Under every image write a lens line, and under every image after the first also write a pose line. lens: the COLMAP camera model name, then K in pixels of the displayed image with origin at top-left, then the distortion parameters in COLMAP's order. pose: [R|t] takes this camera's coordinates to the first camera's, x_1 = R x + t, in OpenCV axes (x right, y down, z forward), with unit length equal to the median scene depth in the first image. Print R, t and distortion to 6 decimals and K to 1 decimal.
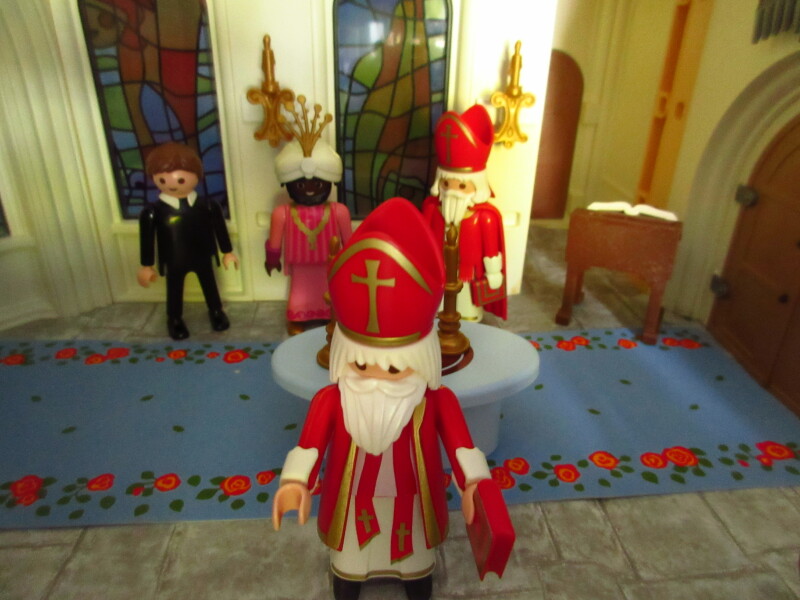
lens RADIAL K [[601.4, 0, 399.0], [0, 601.4, 294.7], [0, 0, 1]] dist [0.008197, -0.004970]
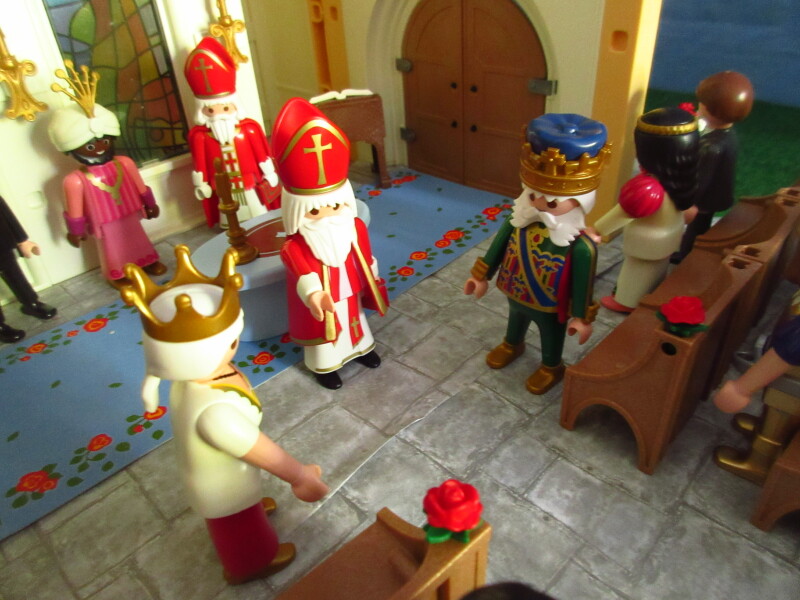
lens RADIAL K [[601.4, 0, 409.4], [0, 601.4, 286.6], [0, 0, 1]] dist [0.008197, -0.004970]
pose [[0.747439, -0.415144, 0.518644, -0.370070], [0.359916, 0.909249, 0.209111, 0.019141], [-0.558387, 0.030371, 0.829024, -0.166990]]
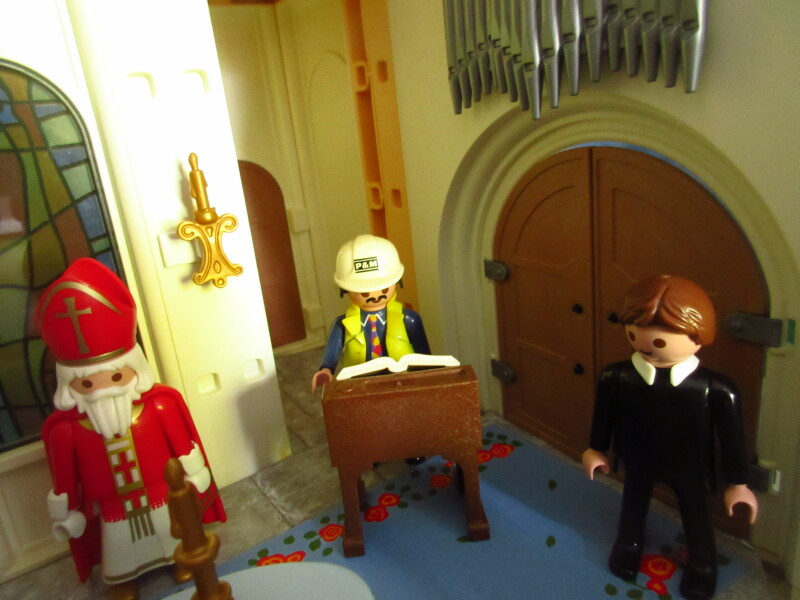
lens RADIAL K [[601.4, 0, 397.7], [0, 601.4, 293.0], [0, 0, 1]] dist [0.008197, -0.004970]
pose [[0.864311, -0.259290, 0.430971, 0.048288], [0.330718, 0.938567, -0.098574, -0.093008], [-0.378936, 0.227728, 0.896966, 0.252714]]
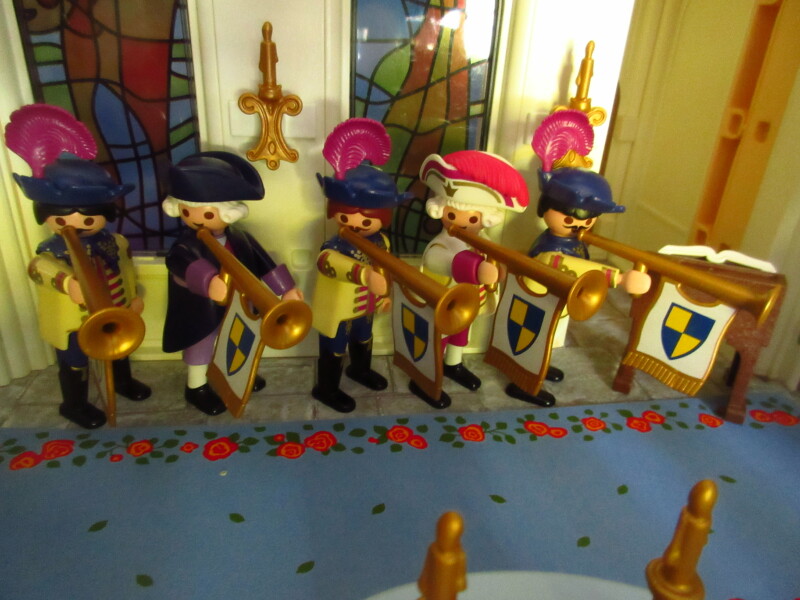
lens RADIAL K [[601.4, 0, 396.9], [0, 601.4, 288.2], [0, 0, 1]] dist [0.008197, -0.004970]
pose [[0.998037, 0.006374, 0.062298, -0.097007], [-0.005884, 0.999950, -0.008034, -0.090450], [-0.062346, 0.007652, 0.998025, 0.230120]]
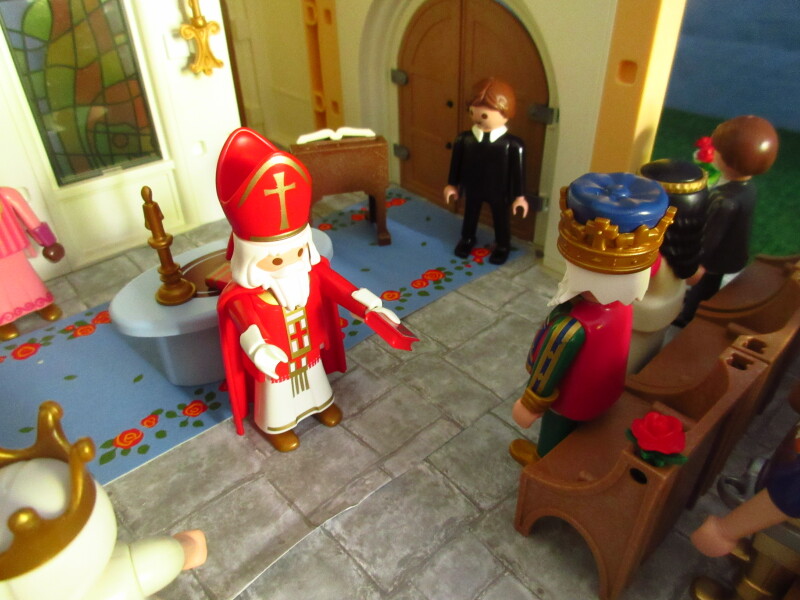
lens RADIAL K [[601.4, 0, 405.1], [0, 601.4, 292.2], [0, 0, 1]] dist [0.008197, -0.004970]
pose [[0.792528, -0.368480, 0.485924, -0.219436], [0.303047, 0.929429, 0.210533, -0.002740], [-0.529209, -0.019595, 0.848265, -0.120719]]
